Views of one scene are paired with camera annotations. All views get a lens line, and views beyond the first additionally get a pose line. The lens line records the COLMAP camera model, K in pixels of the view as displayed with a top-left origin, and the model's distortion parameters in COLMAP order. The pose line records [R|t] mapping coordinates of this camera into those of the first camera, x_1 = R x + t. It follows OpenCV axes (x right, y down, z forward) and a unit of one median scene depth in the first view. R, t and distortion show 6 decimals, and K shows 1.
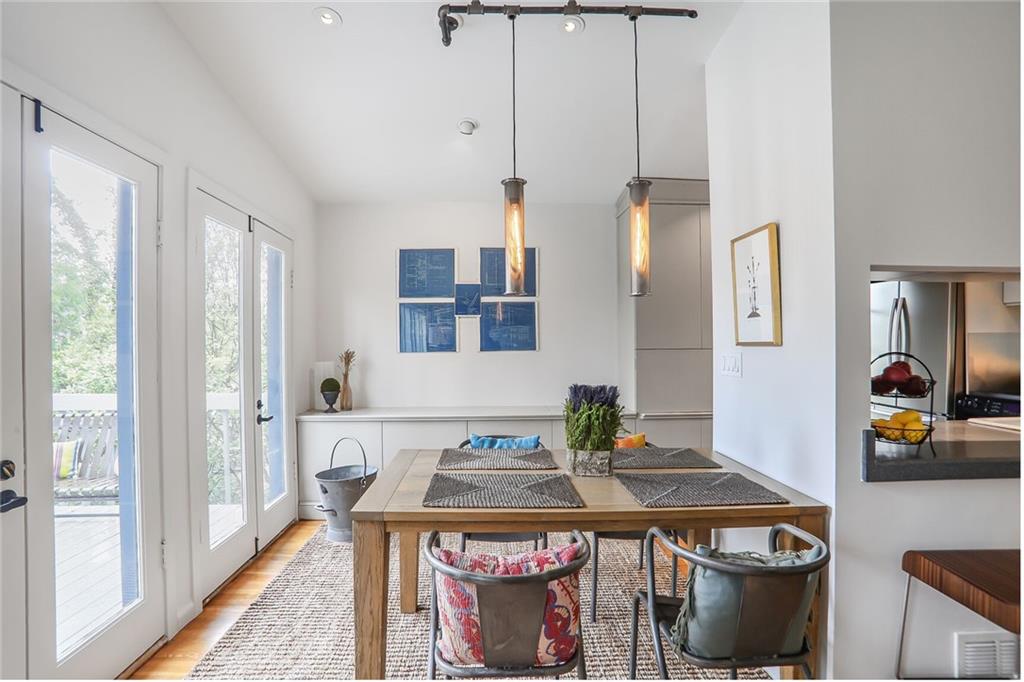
lens RADIAL K [[512.5, 0, 513.3], [0, 512.5, 340.4], [0, 0, 1]] dist [-0.051729, 0.015645]
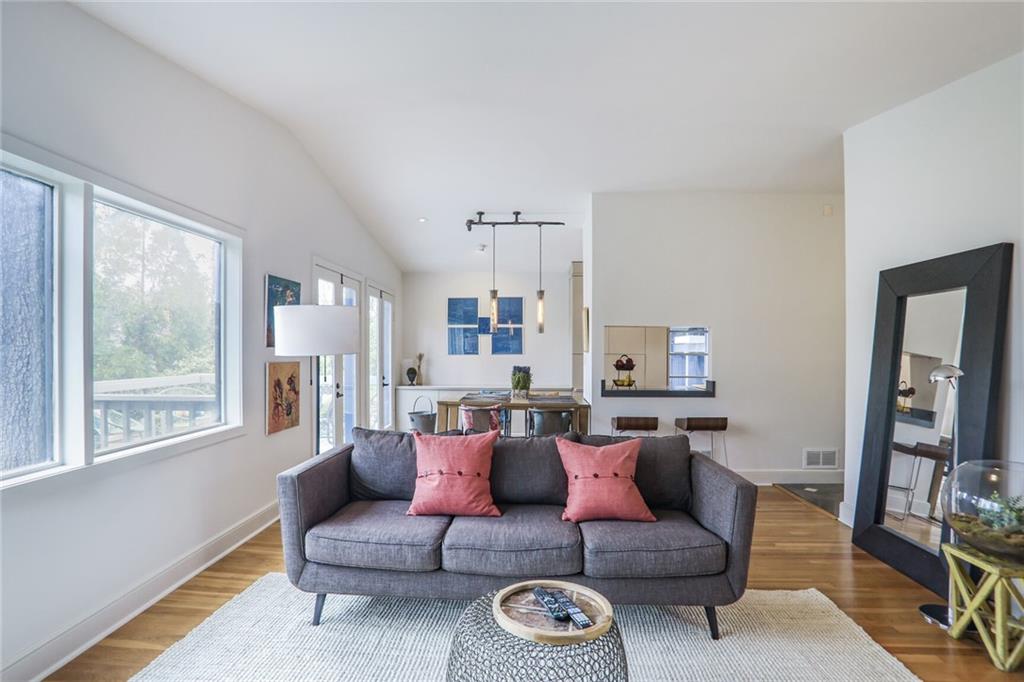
lens RADIAL K [[512.5, 0, 510.3], [0, 512.5, 348.6], [0, 0, 1]] dist [-0.051729, 0.015645]
pose [[0.996573, 0.008731, -0.082251, 0.196679], [-0.008283, 0.999949, 0.005787, -0.012320], [0.082297, -0.005086, 0.996595, -1.054117]]
